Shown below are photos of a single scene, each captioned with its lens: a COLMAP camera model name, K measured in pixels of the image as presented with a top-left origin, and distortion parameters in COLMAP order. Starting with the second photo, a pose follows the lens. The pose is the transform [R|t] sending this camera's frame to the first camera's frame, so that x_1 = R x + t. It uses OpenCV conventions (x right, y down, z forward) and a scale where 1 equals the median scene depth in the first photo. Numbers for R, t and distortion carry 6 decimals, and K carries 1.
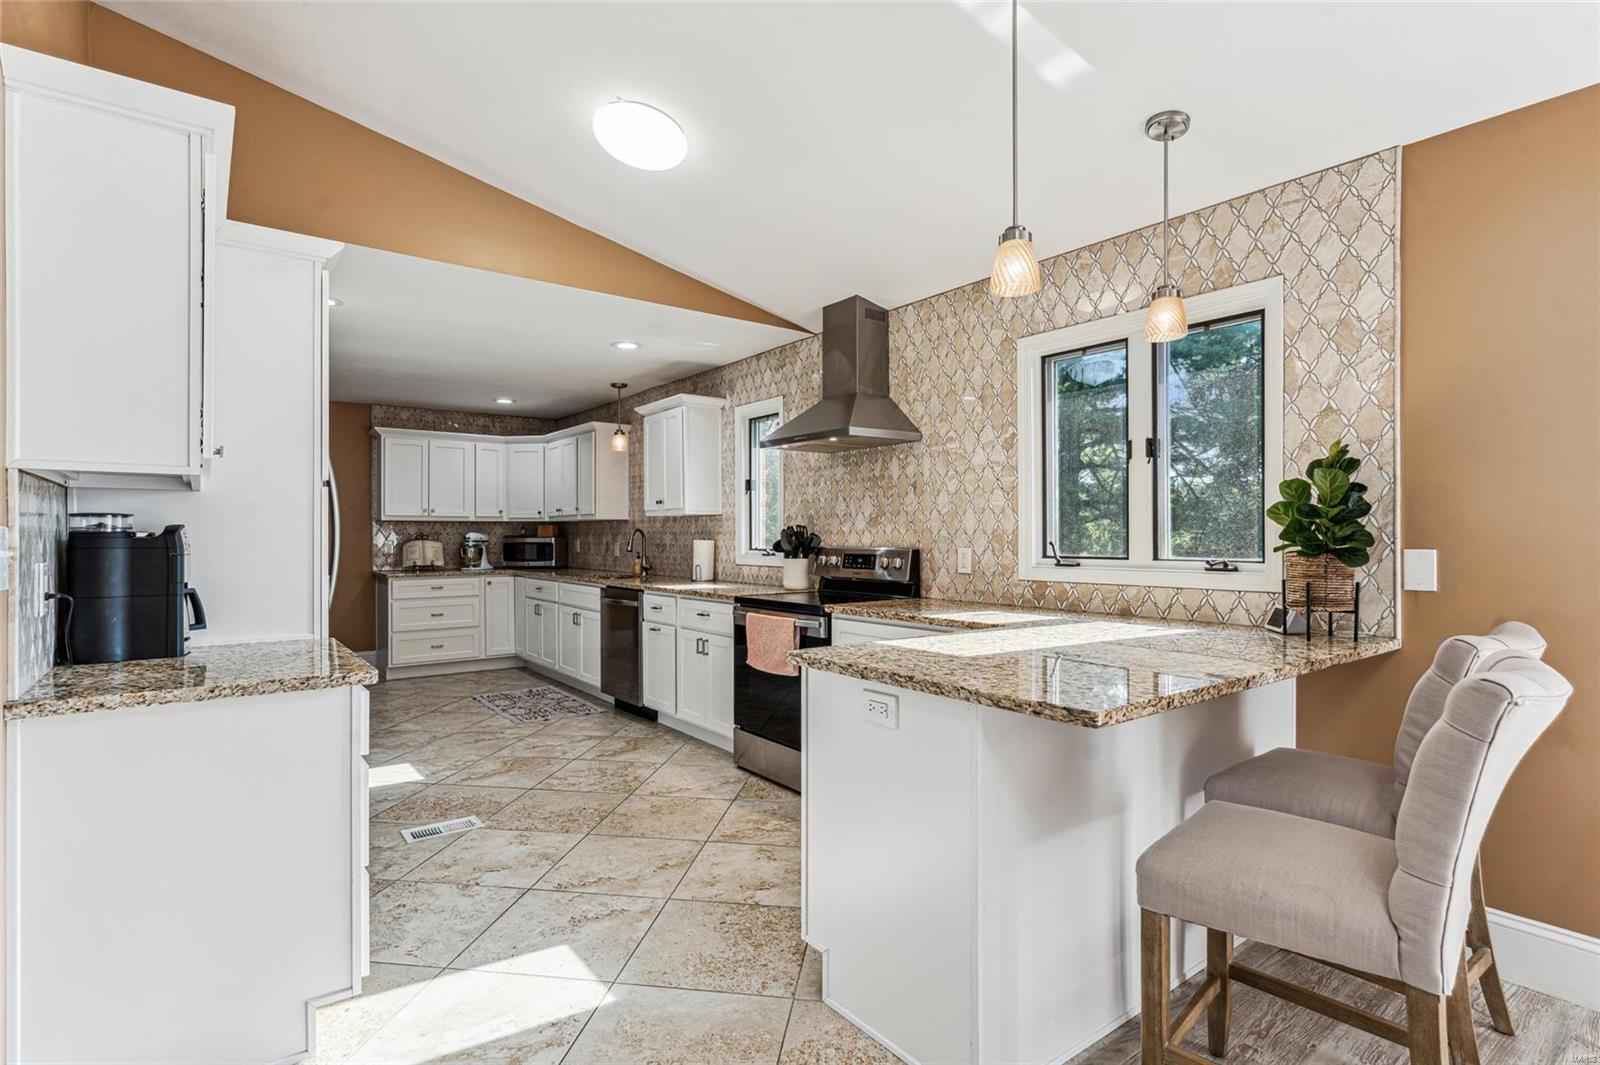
lens RADIAL K [[759.1, 0, 804.9], [0, 759.1, 533.2], [0, 0, 1]] dist [0.003669, 0.000283]
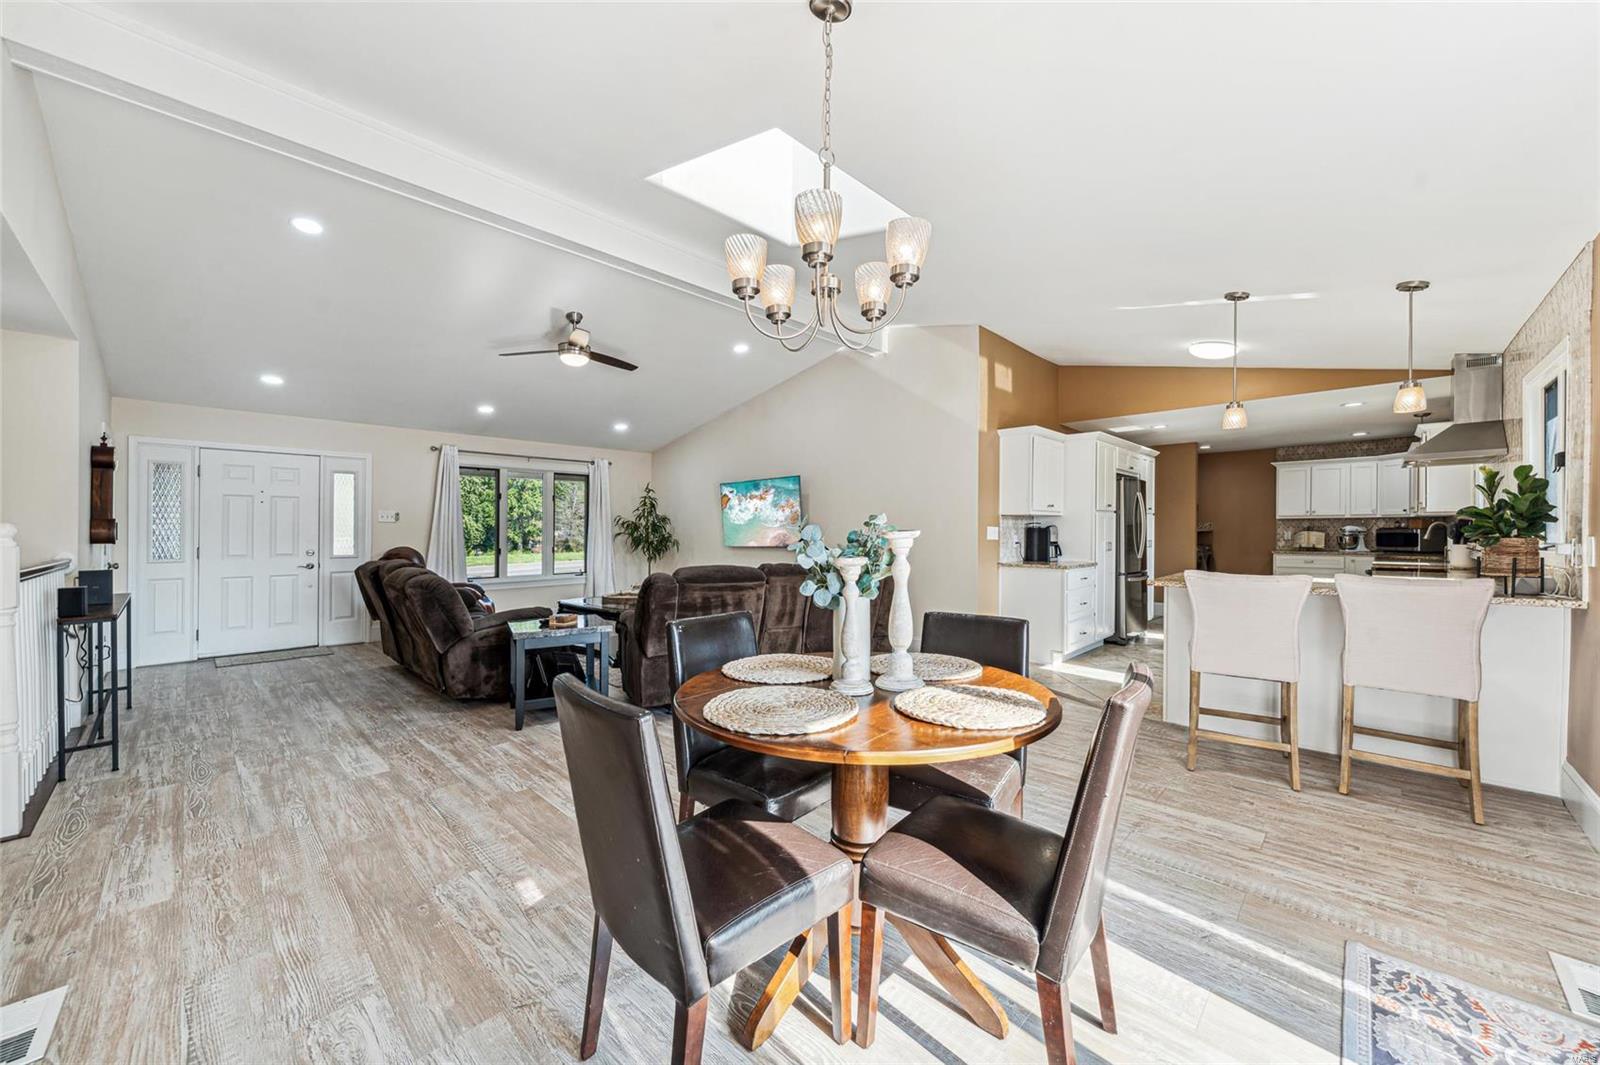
lens RADIAL K [[602.5, 0, 793.5], [0, 602.5, 533.3], [0, 0, 1]] dist [-0.000055, -0.000361]
pose [[0.140950, 0.005423, -0.990002, 0.819688], [0.005072, 0.999968, 0.006199, 0.001564], [0.990004, -0.005895, 0.140918, -0.309487]]
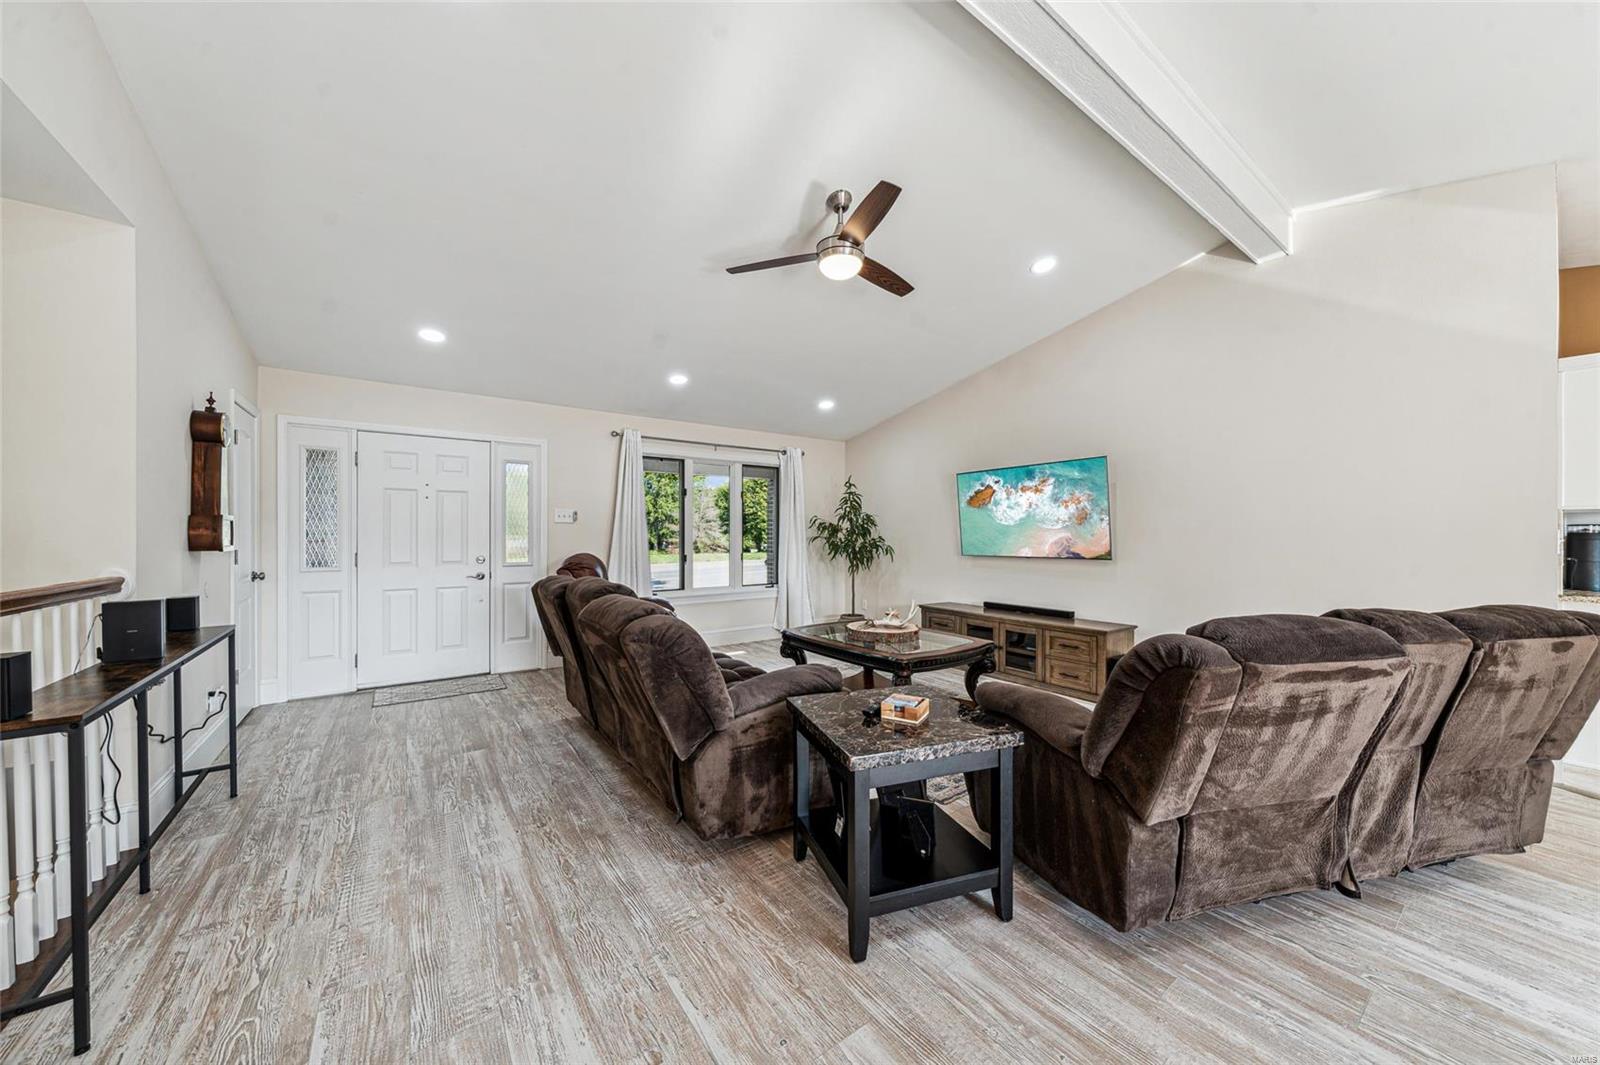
lens RADIAL K [[557.2, 0, 800.5], [0, 557.2, 548.9], [0, 0, 1]] dist [-0.001632, 0.000184]
pose [[-0.026963, 0.028552, -0.999229, 0.227783], [0.001139, 0.999592, 0.028532, -0.001181], [0.999636, -0.000369, -0.026985, -0.636615]]
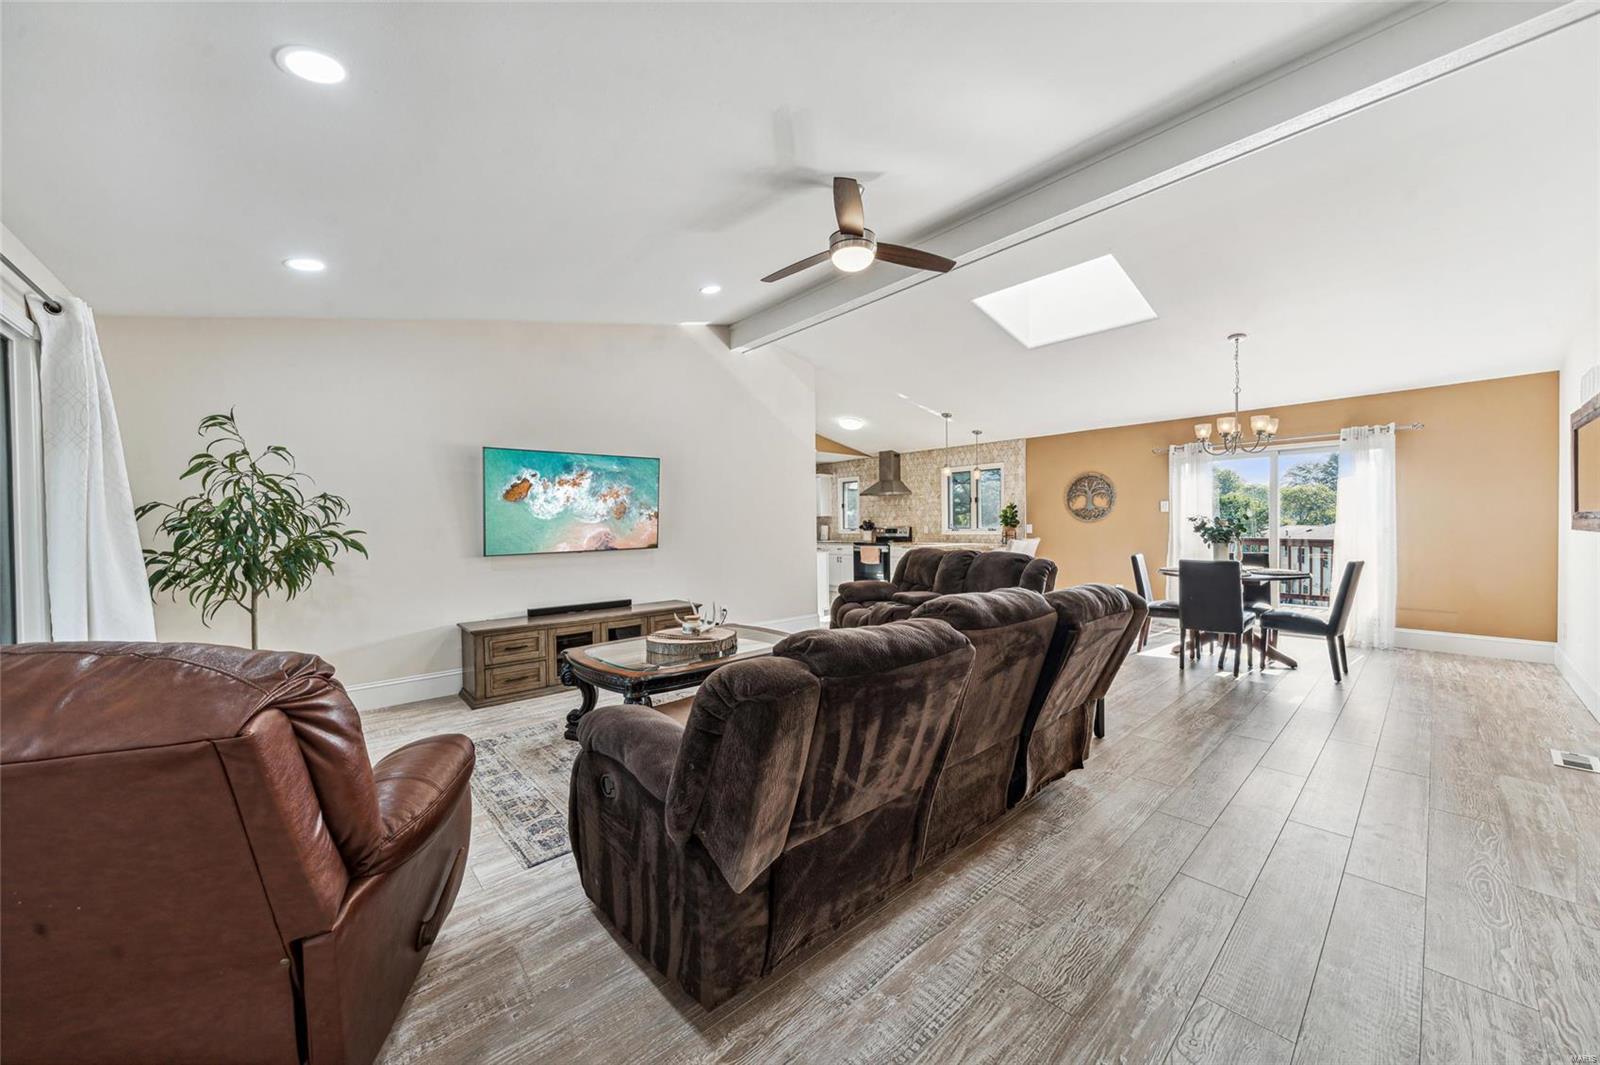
lens RADIAL K [[557.2, 0, 794.8], [0, 557.2, 533.5], [0, 0, 1]] dist [-0.001632, 0.000184]
pose [[0.997491, -0.014030, 0.069387, -0.464500], [0.012611, 0.999703, 0.020848, -0.006971], [-0.069658, -0.019921, 0.997372, -1.232777]]
